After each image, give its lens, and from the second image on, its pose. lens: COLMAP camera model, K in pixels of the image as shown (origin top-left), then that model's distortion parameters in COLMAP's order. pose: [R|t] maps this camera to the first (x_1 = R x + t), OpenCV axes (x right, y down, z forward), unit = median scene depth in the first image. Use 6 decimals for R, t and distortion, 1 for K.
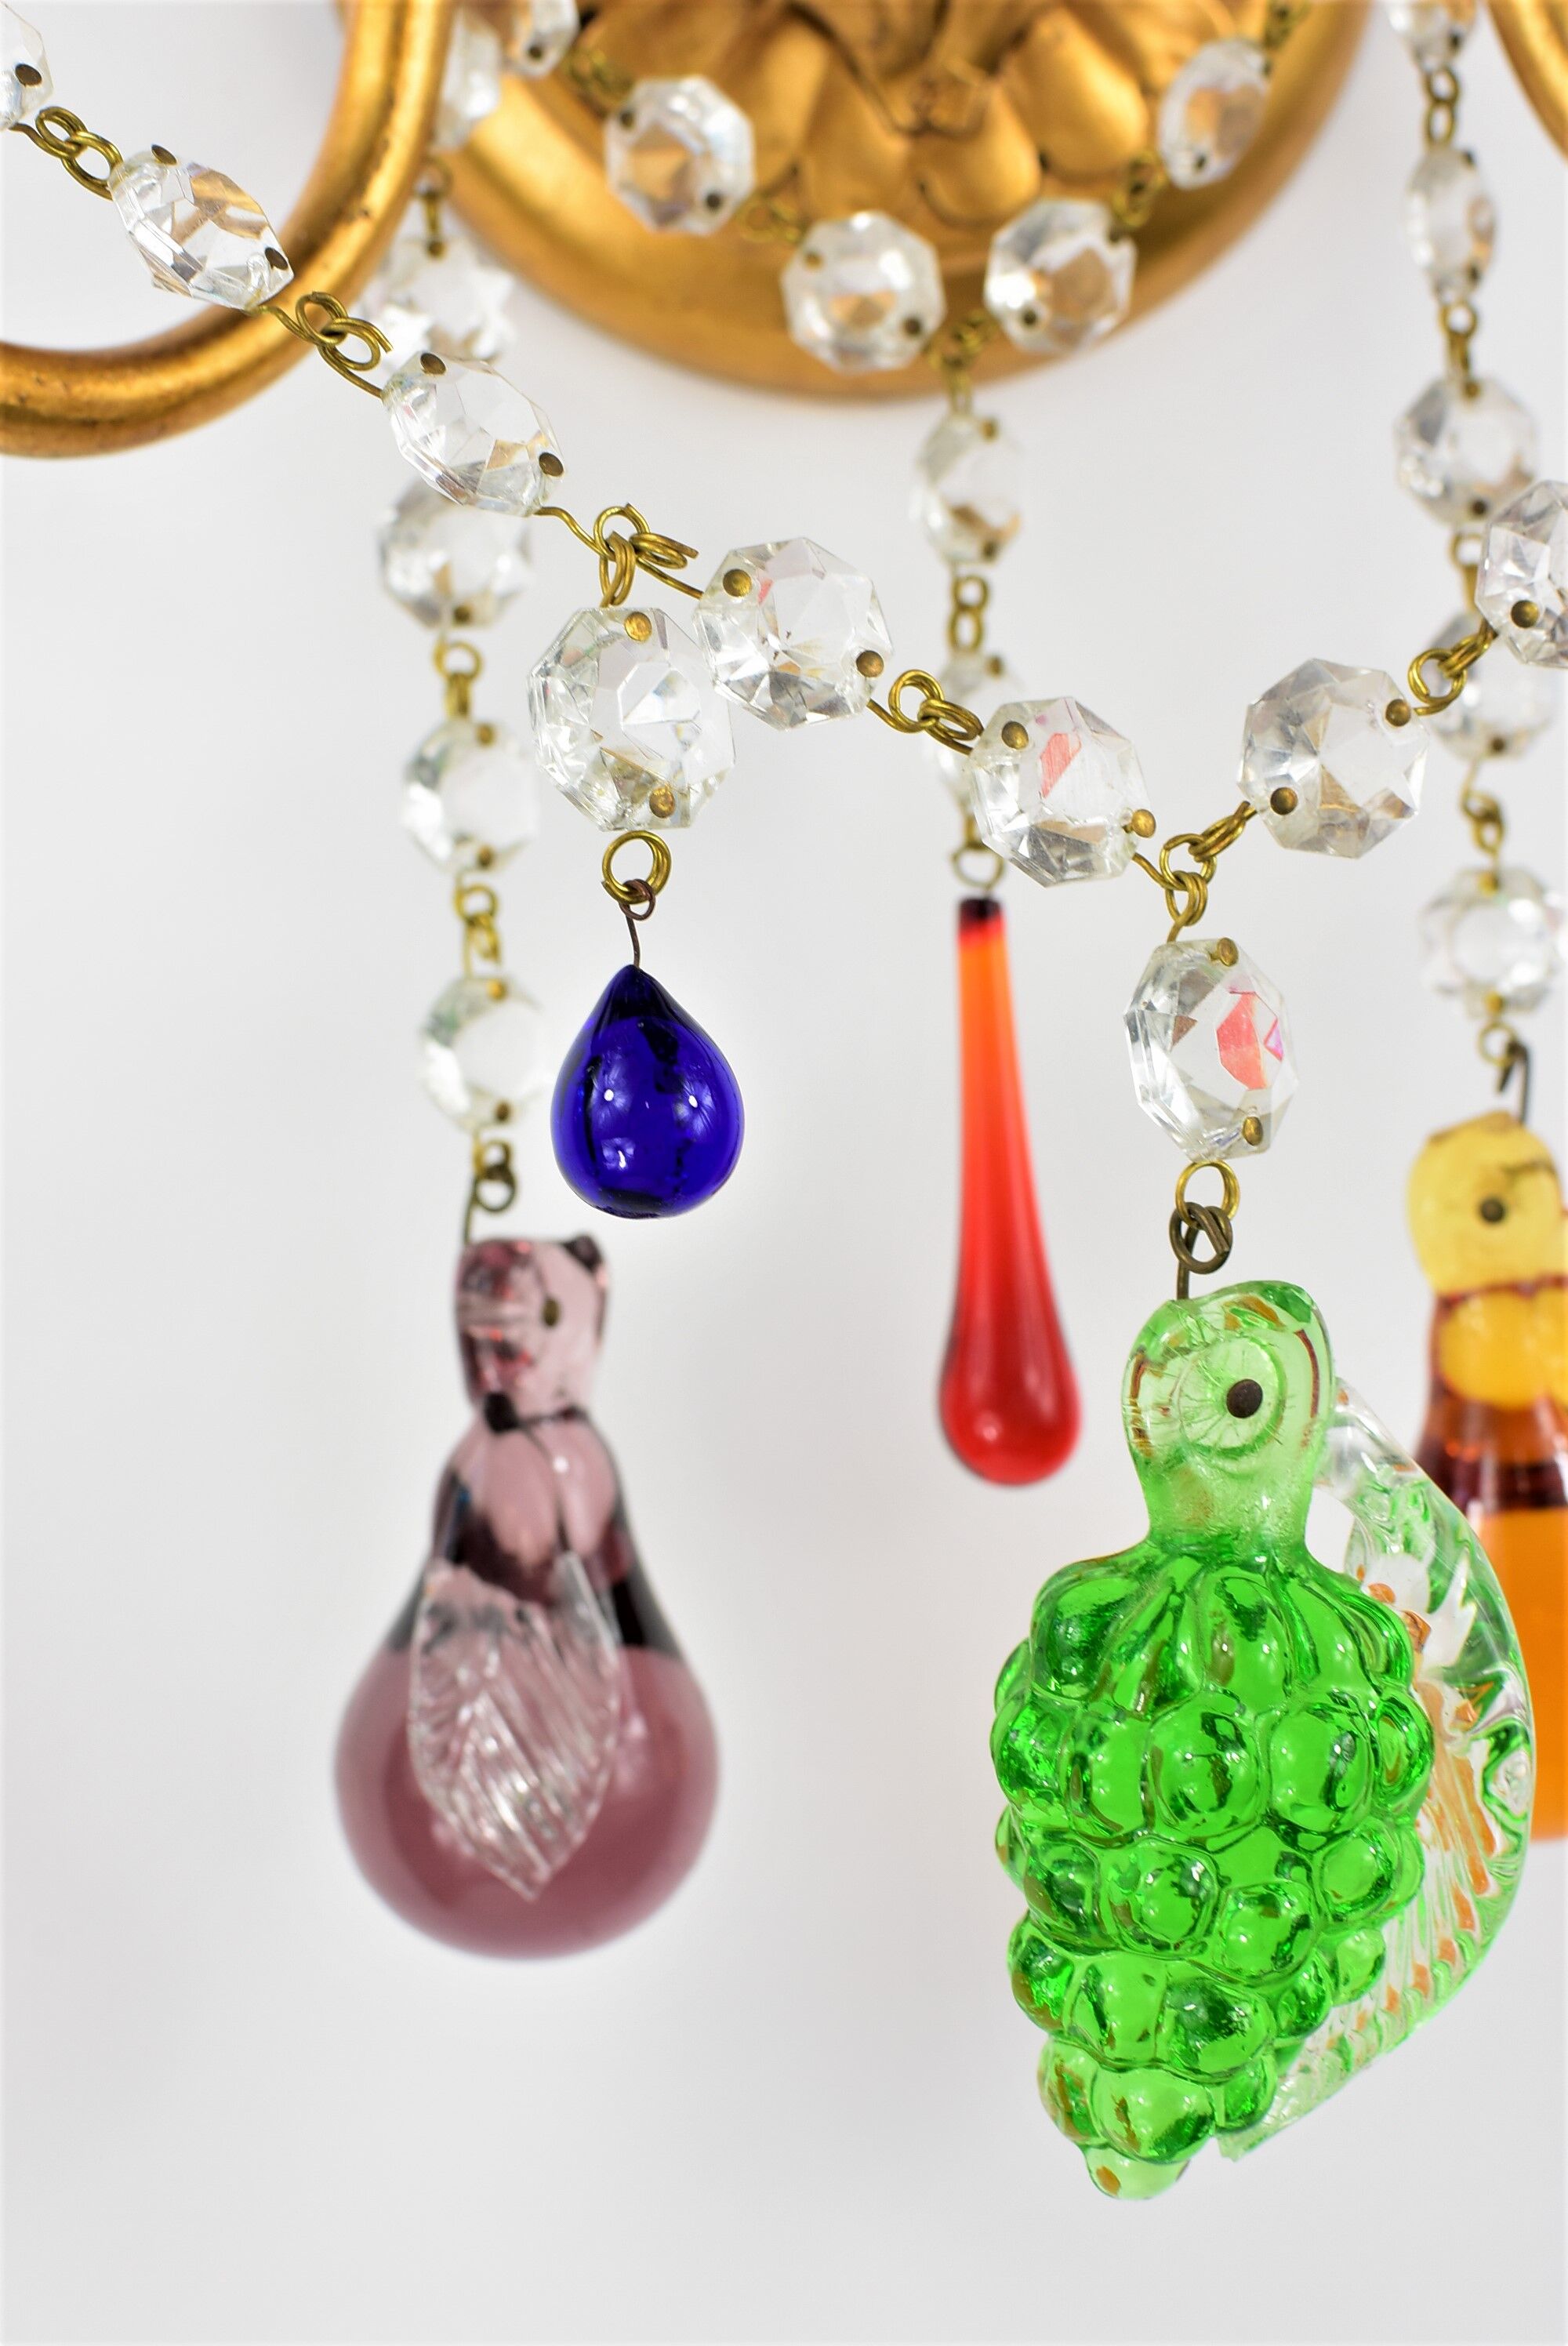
lens RADIAL K [[3701.6, 0, 784.0], [0, 3701.6, 1173.0], [0, 0, 1]] dist [-0.191378, -0.108330]
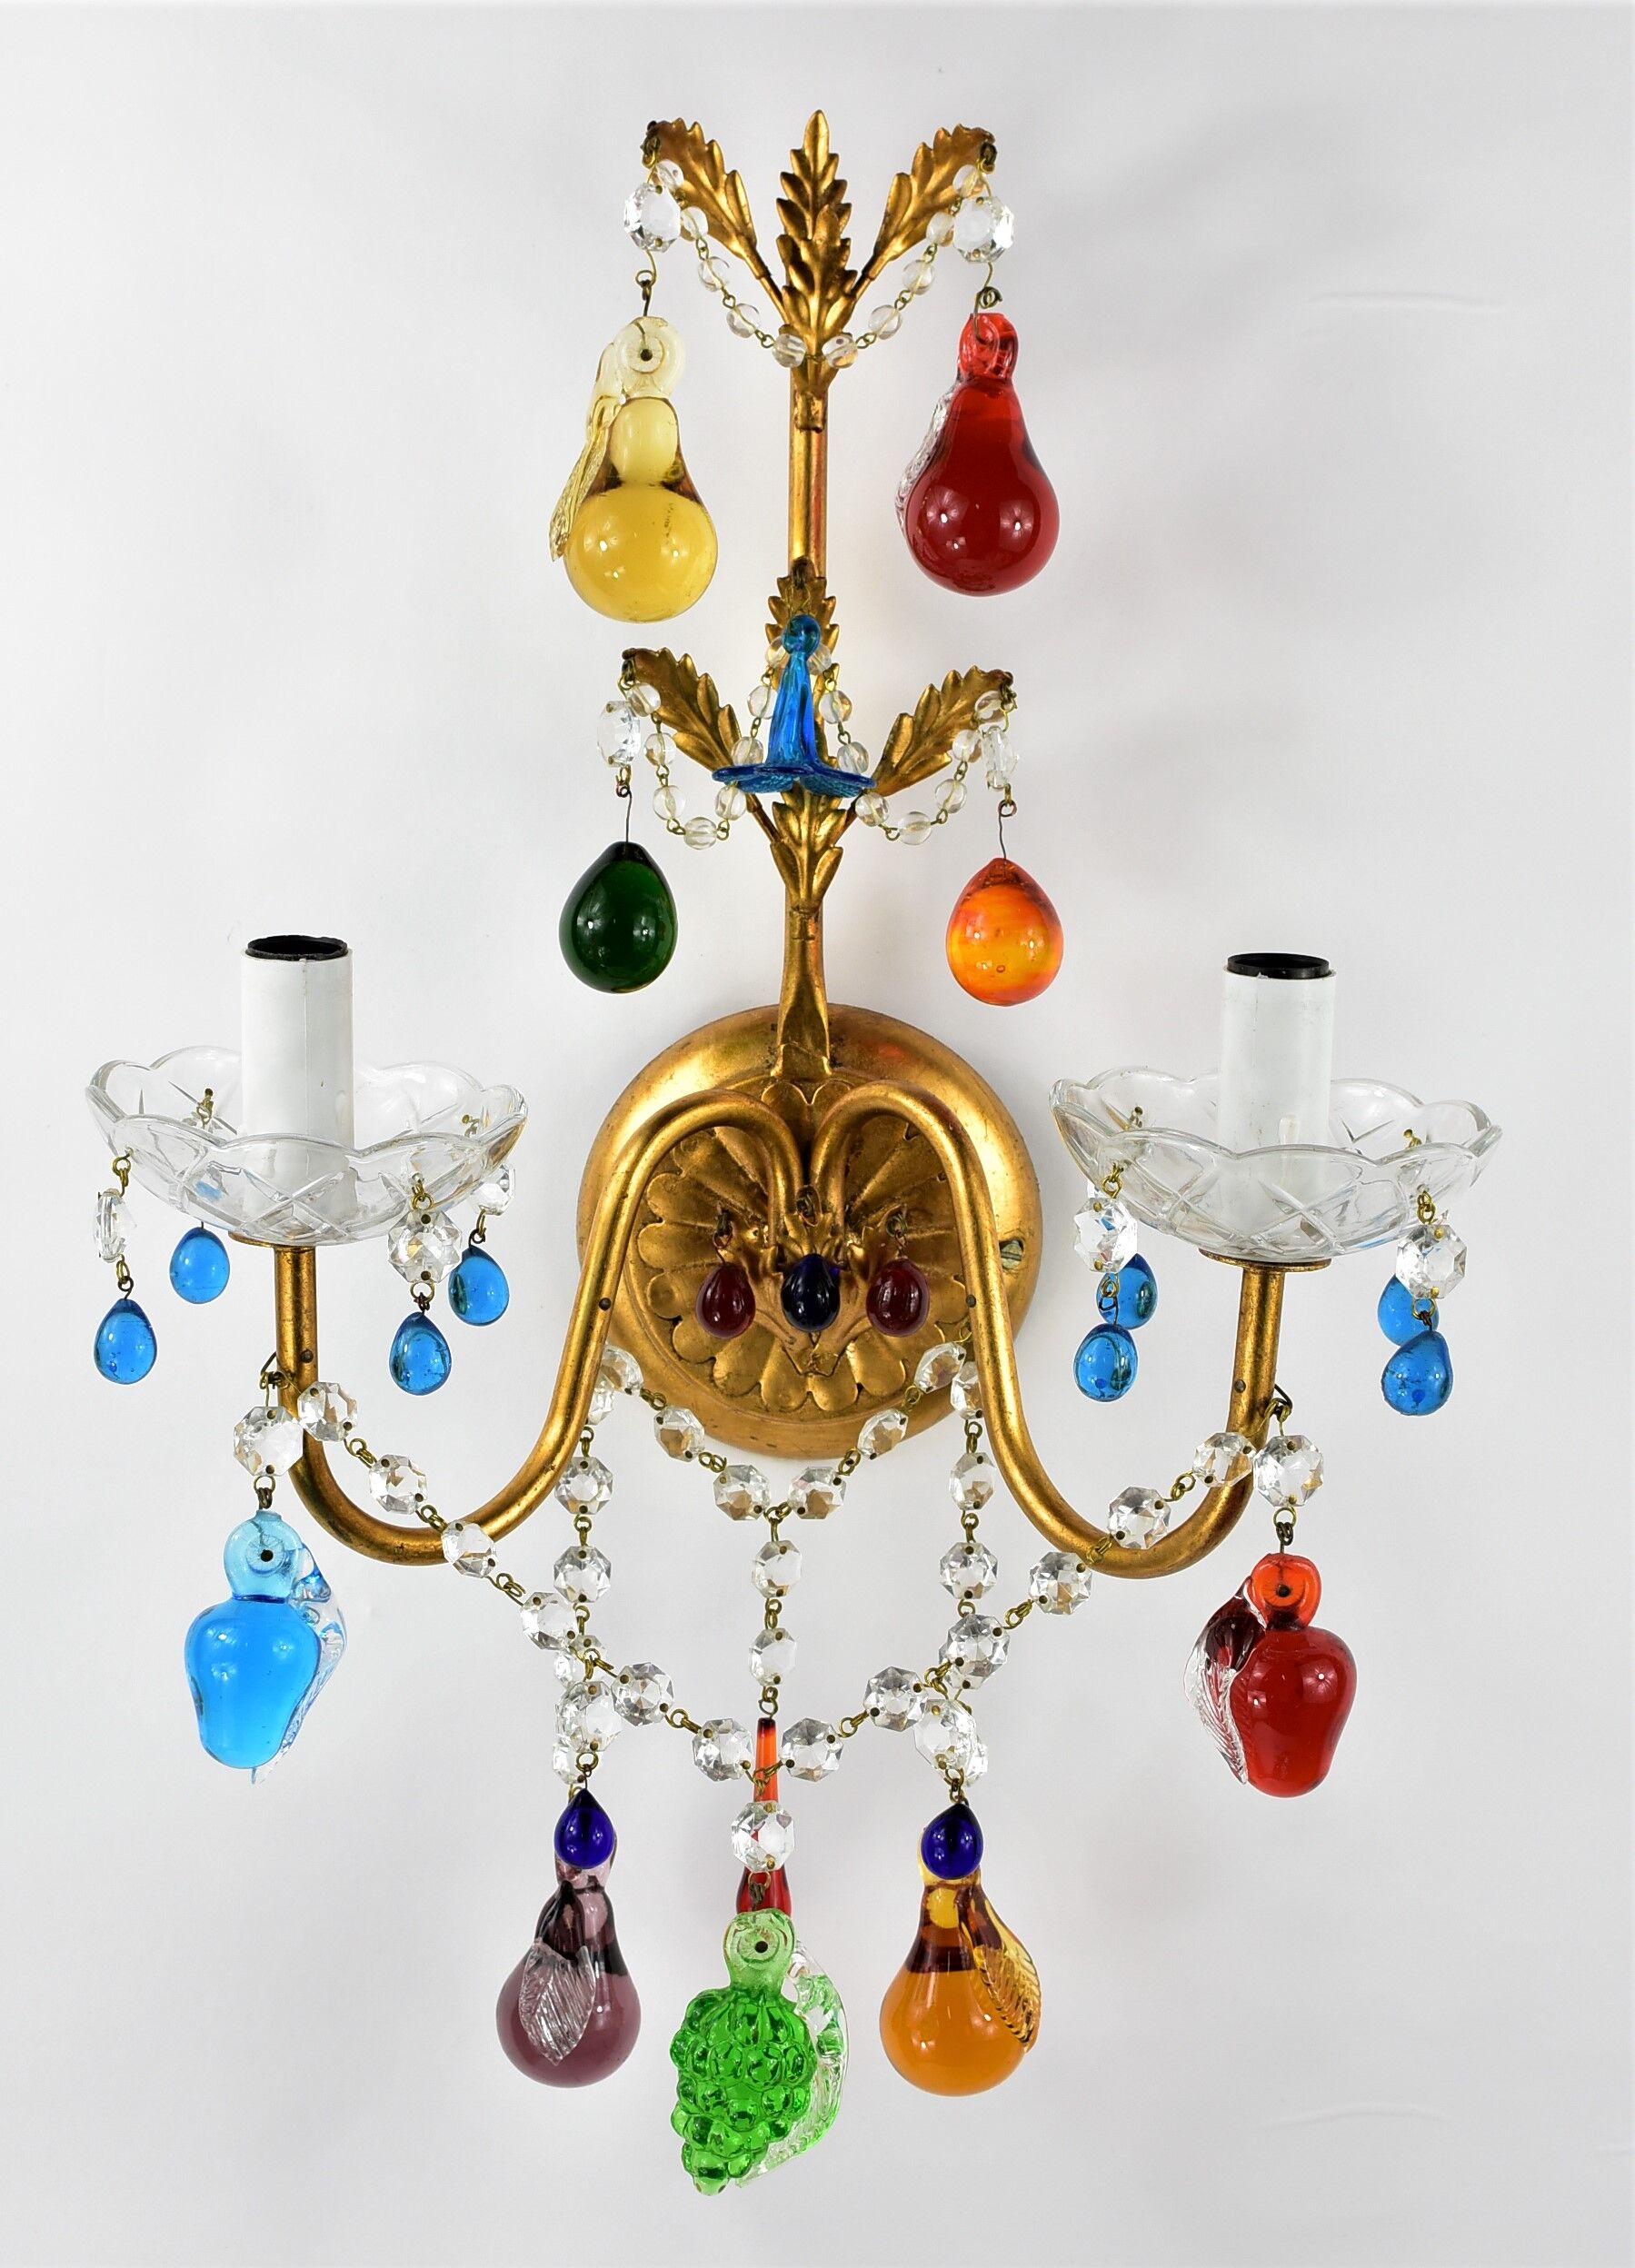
lens RADIAL K [[4271.1, 0, 817.5], [0, 4271.1, 1134.0], [0, 0, 1]] dist [-0.203314, 0.071856]
pose [[0.981941, 0.099375, -0.160985, 0.664289], [-0.098414, 0.995048, 0.013956, -0.663769], [0.161575, 0.002139, 0.986858, -2.489394]]
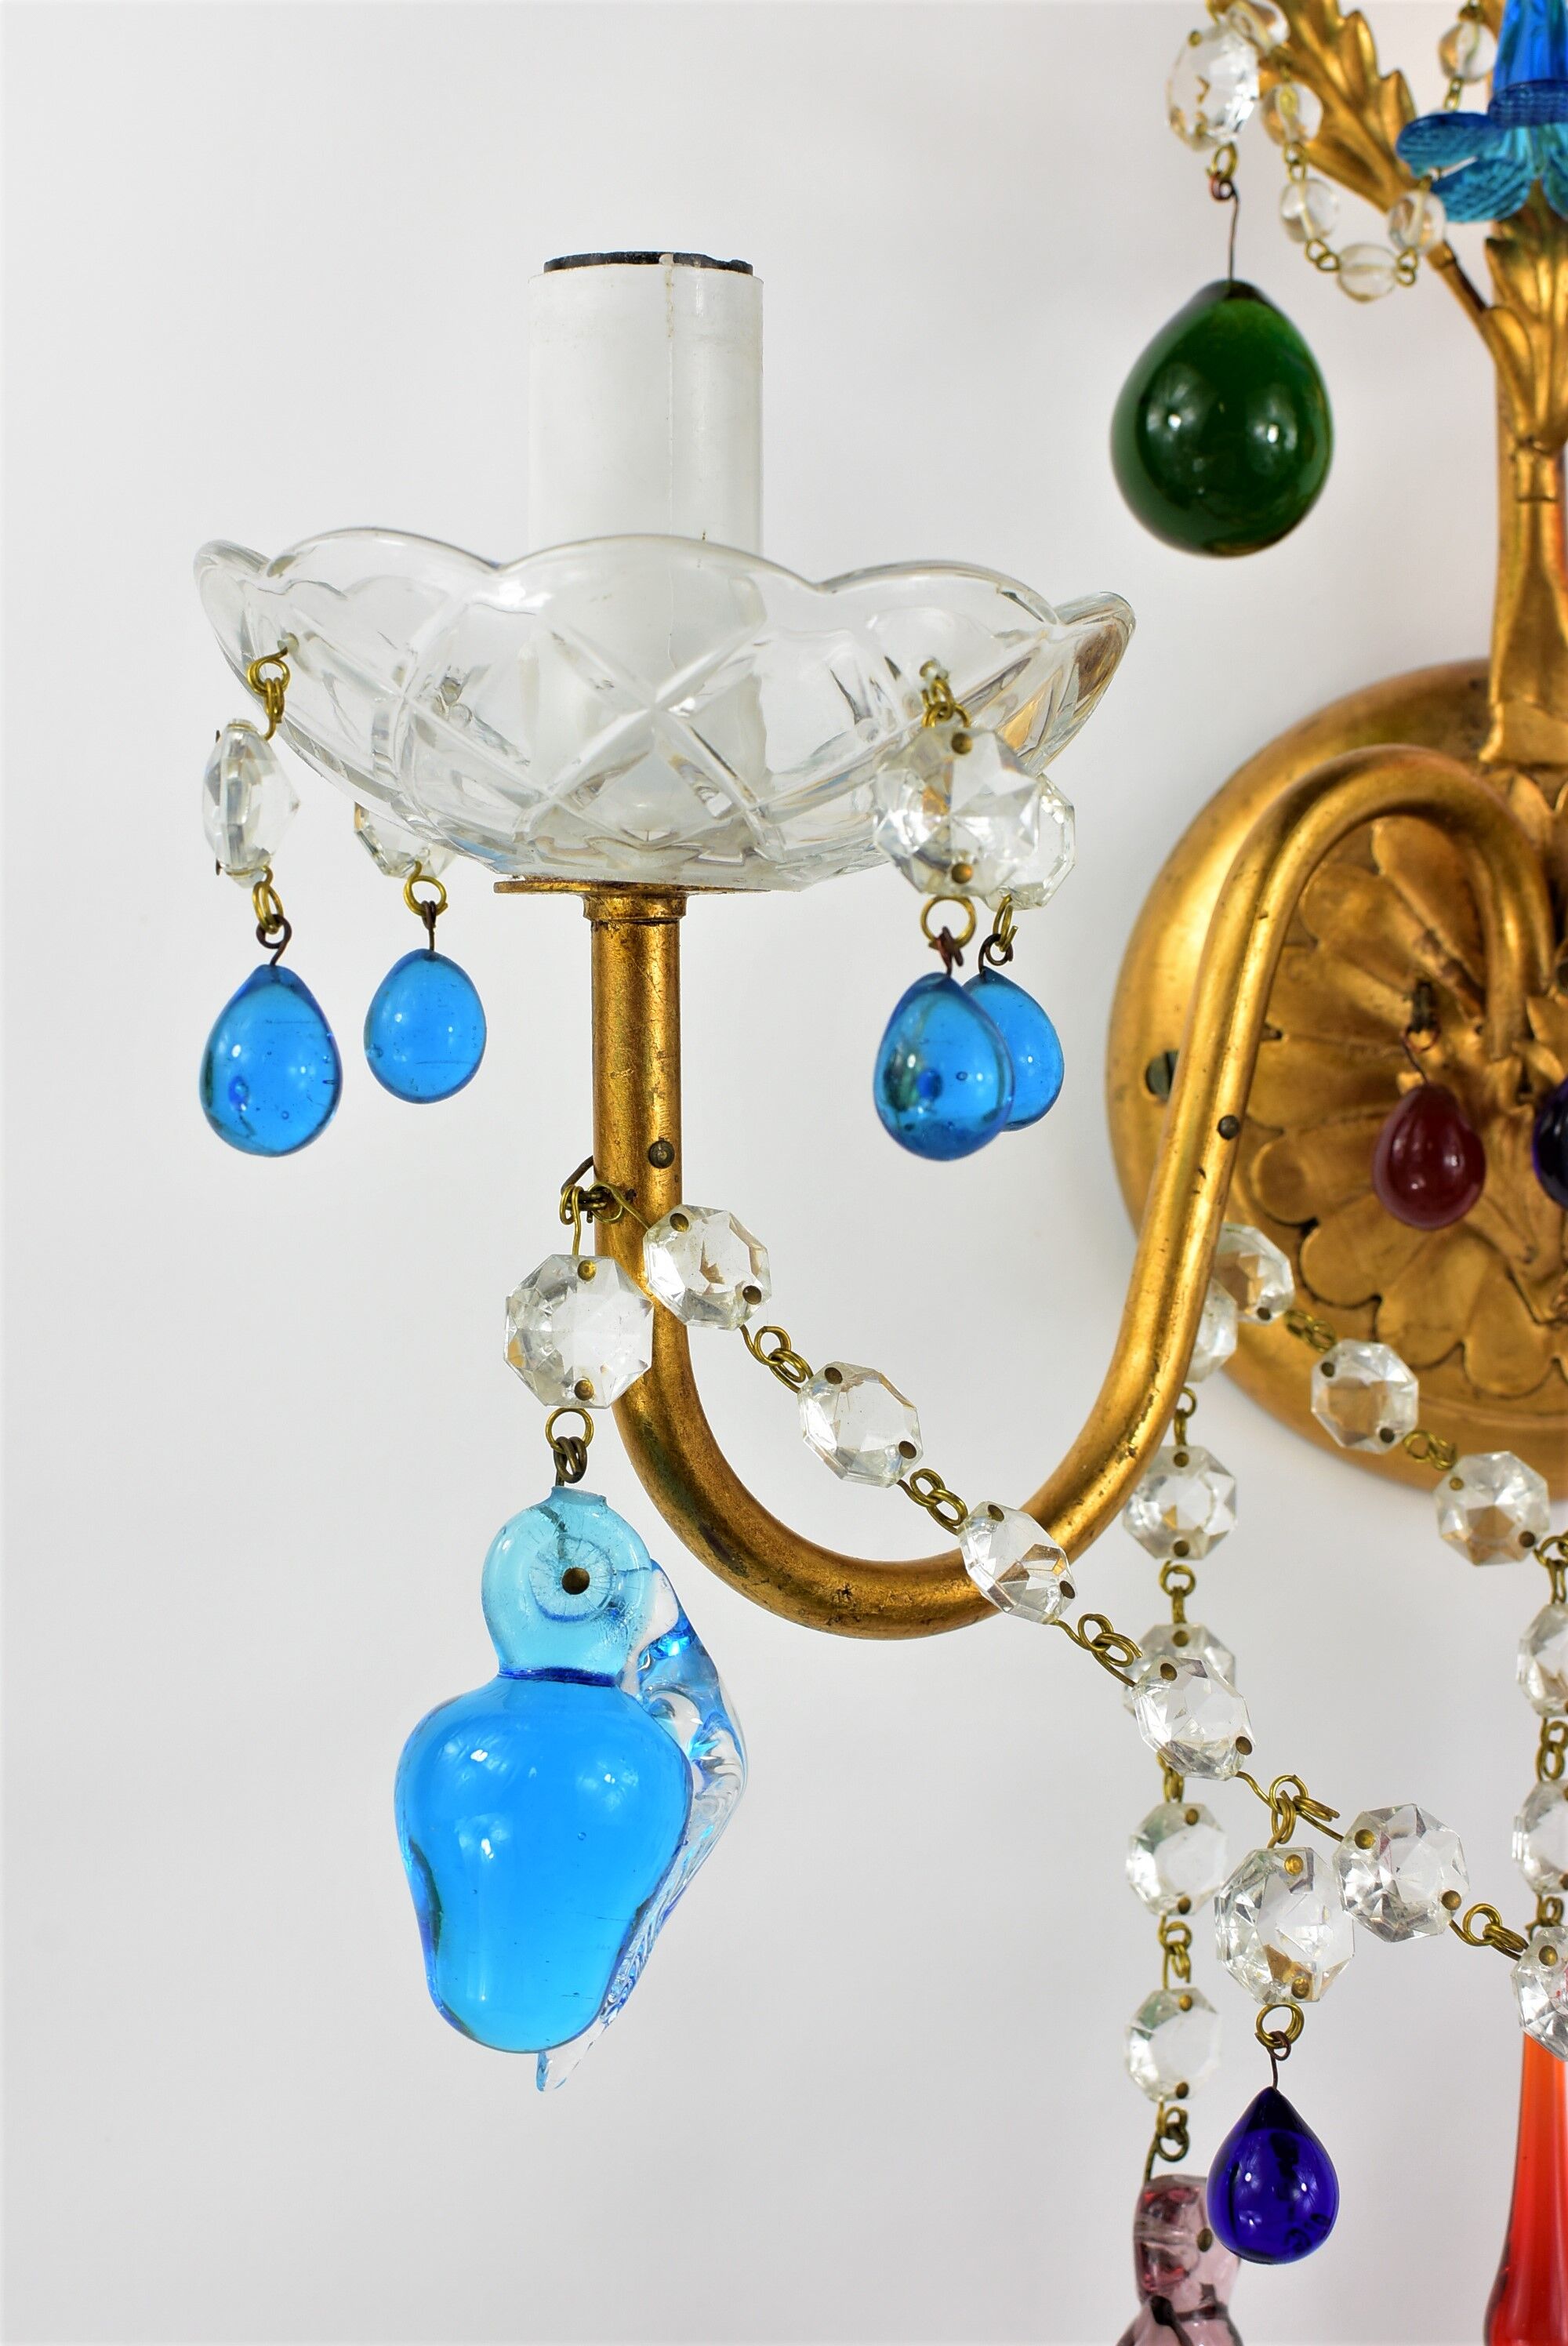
lens RADIAL K [[3643.9, 0, 784.0], [0, 3643.9, 1173.0], [0, 0, 1]] dist [-0.226534, 0.145328]
pose [[0.977693, 0.063668, -0.200157, 0.028999], [-0.088695, 0.988965, -0.118662, -0.219576], [0.190393, 0.133768, 0.972552, -0.438741]]
